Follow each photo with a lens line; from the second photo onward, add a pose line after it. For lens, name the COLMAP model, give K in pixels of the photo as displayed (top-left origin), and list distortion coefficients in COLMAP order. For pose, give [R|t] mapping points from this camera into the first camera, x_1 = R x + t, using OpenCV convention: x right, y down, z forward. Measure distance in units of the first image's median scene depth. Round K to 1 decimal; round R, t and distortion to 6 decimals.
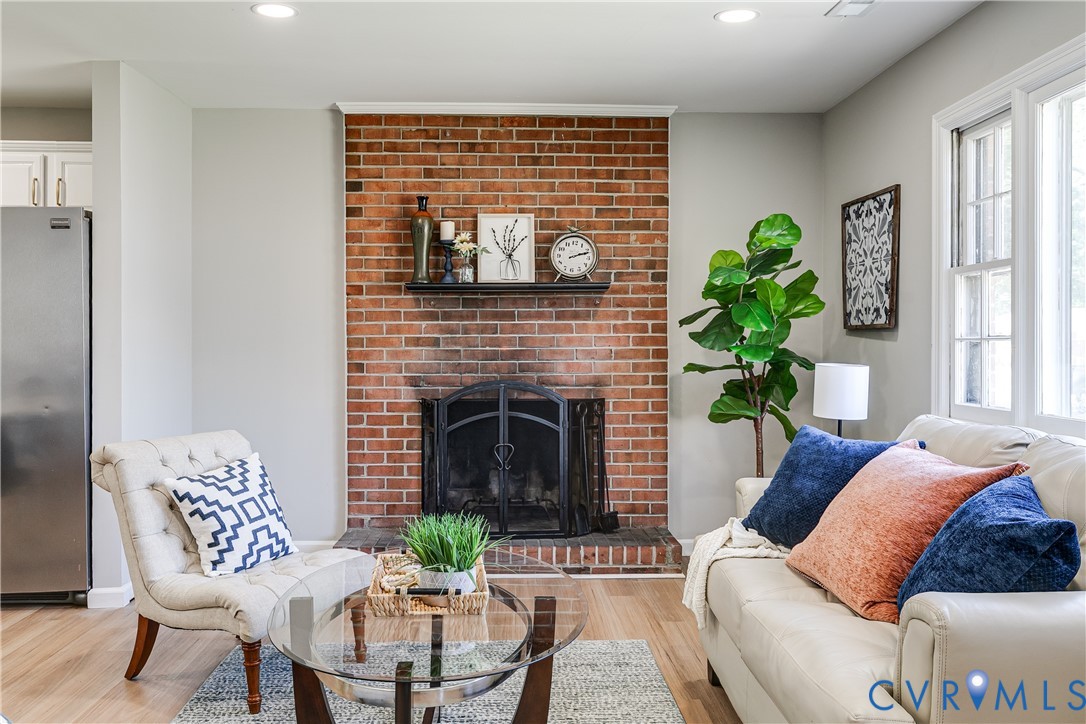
lens RADIAL K [[924.0, 0, 542.2], [0, 924.0, 351.8], [0, 0, 1]] dist [0.008035, 0.005812]
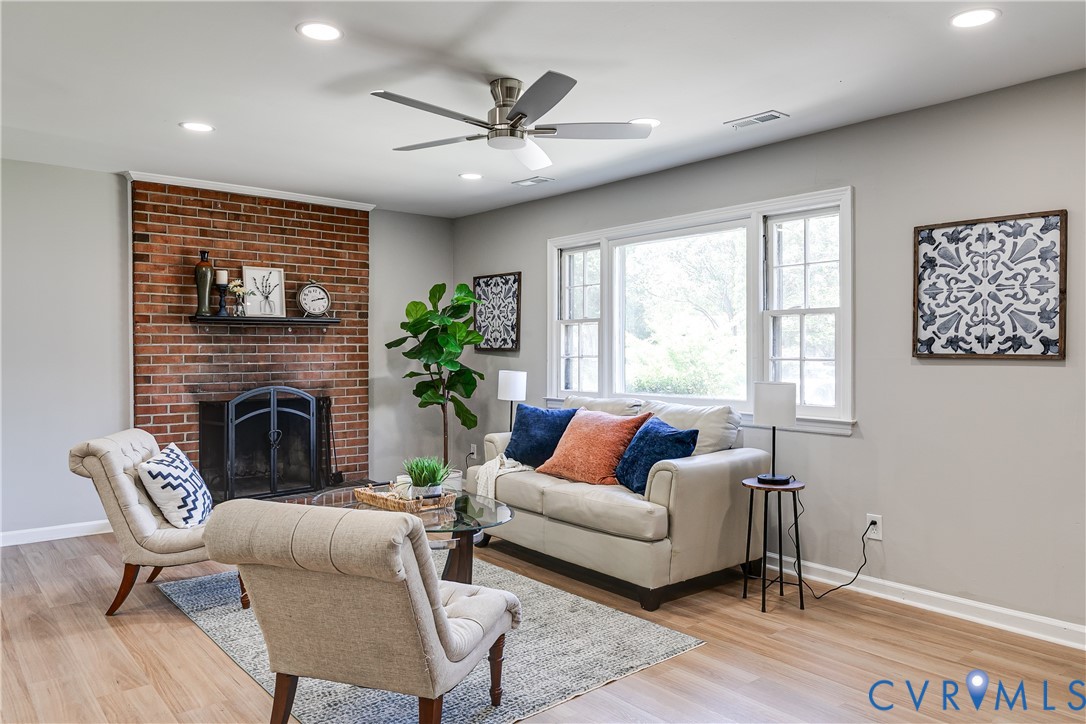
lens RADIAL K [[748.9, 0, 543.3], [0, 748.9, 365.0], [0, 0, 1]] dist [0.007893, -0.000774]
pose [[0.788142, -0.012763, 0.615361, -0.407066], [0.006551, 0.999902, 0.012349, -0.012368], [-0.615458, -0.005701, 0.788149, -0.159979]]
